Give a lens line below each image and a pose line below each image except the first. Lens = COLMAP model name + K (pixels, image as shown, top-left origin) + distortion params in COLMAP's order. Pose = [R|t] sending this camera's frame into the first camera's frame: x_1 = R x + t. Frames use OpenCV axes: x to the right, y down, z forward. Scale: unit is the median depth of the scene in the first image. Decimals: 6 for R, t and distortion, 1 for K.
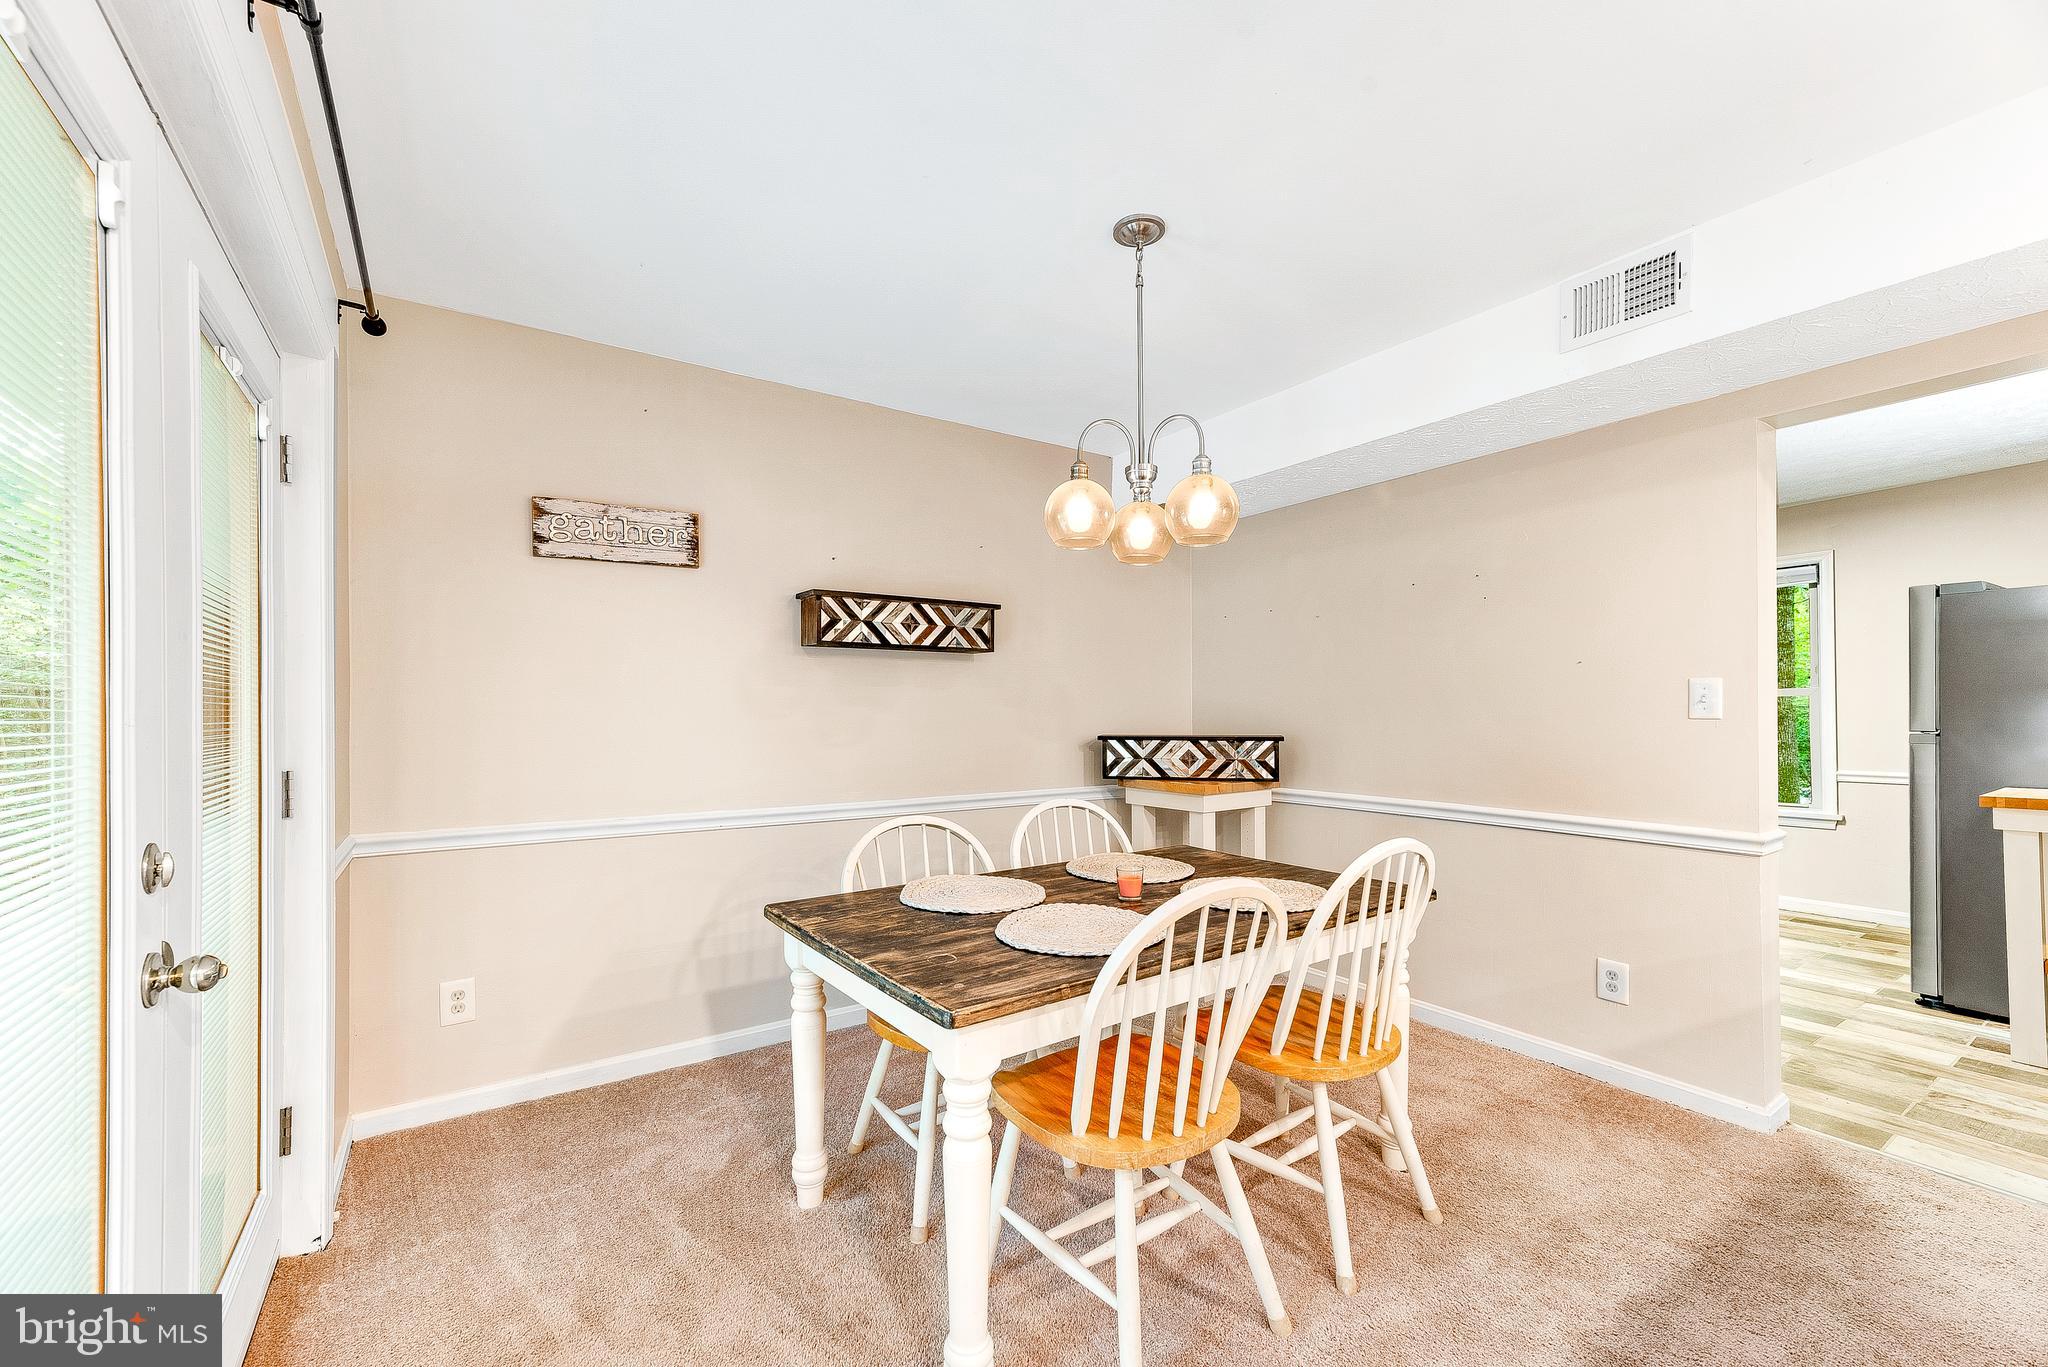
lens RADIAL K [[835.7, 0, 1015.5], [0, 835.7, 703.9], [0, 0, 1]] dist [0.017662, 0.000041]
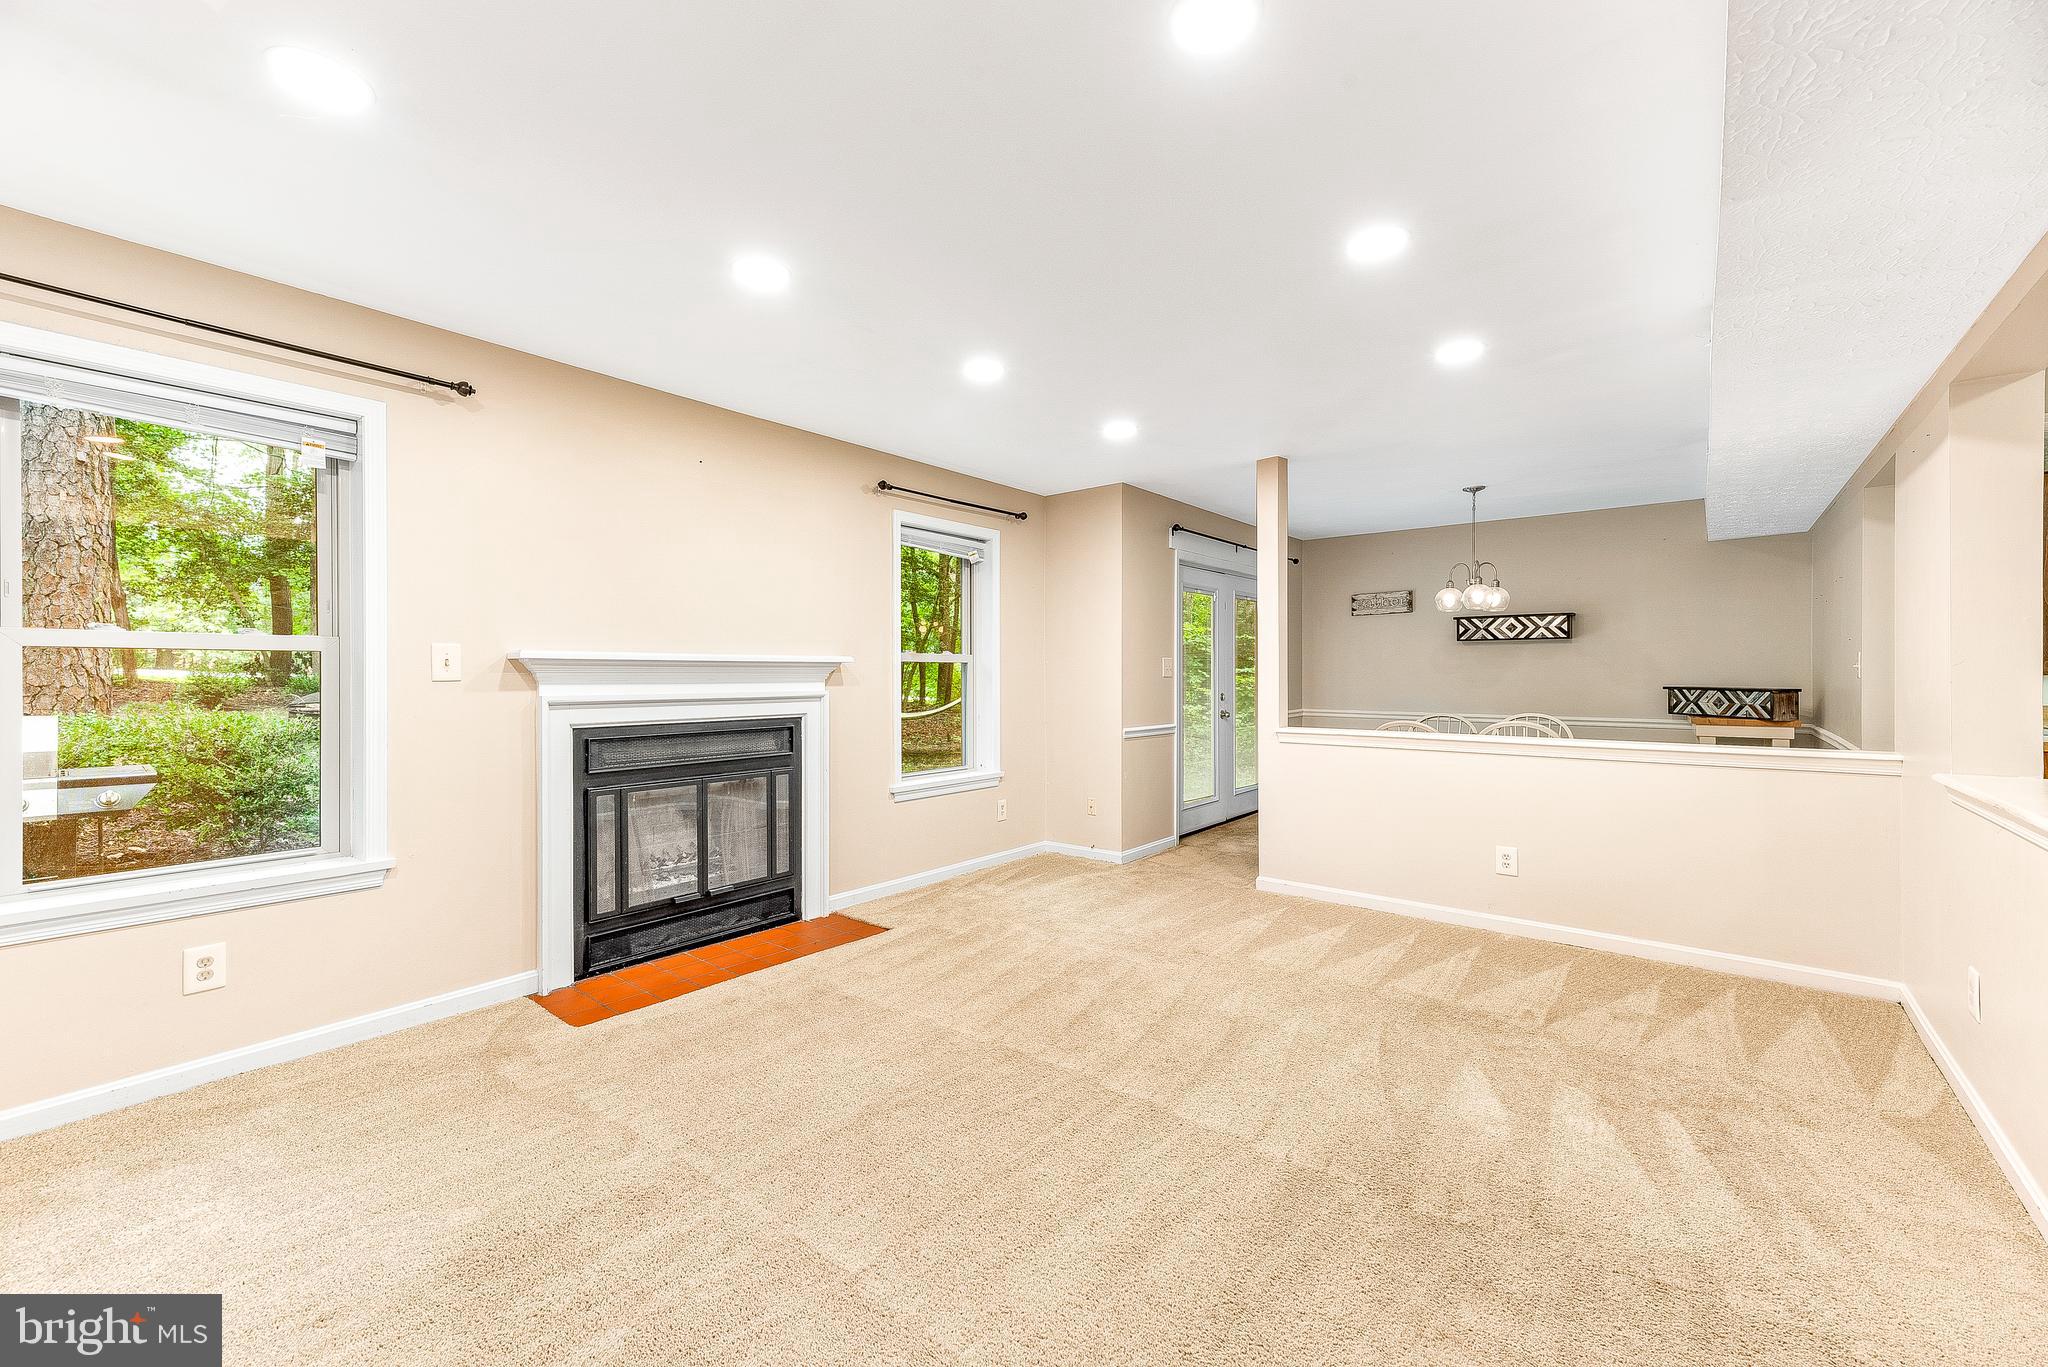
lens RADIAL K [[829.6, 0, 1025.3], [0, 829.6, 676.3], [0, 0, 1]] dist [0.020695, 0.000246]
pose [[0.298811, 0.009734, -0.954263, 1.472935], [0.010888, 0.999848, 0.013608, -0.018933], [0.954250, -0.014457, 0.298659, -0.738525]]
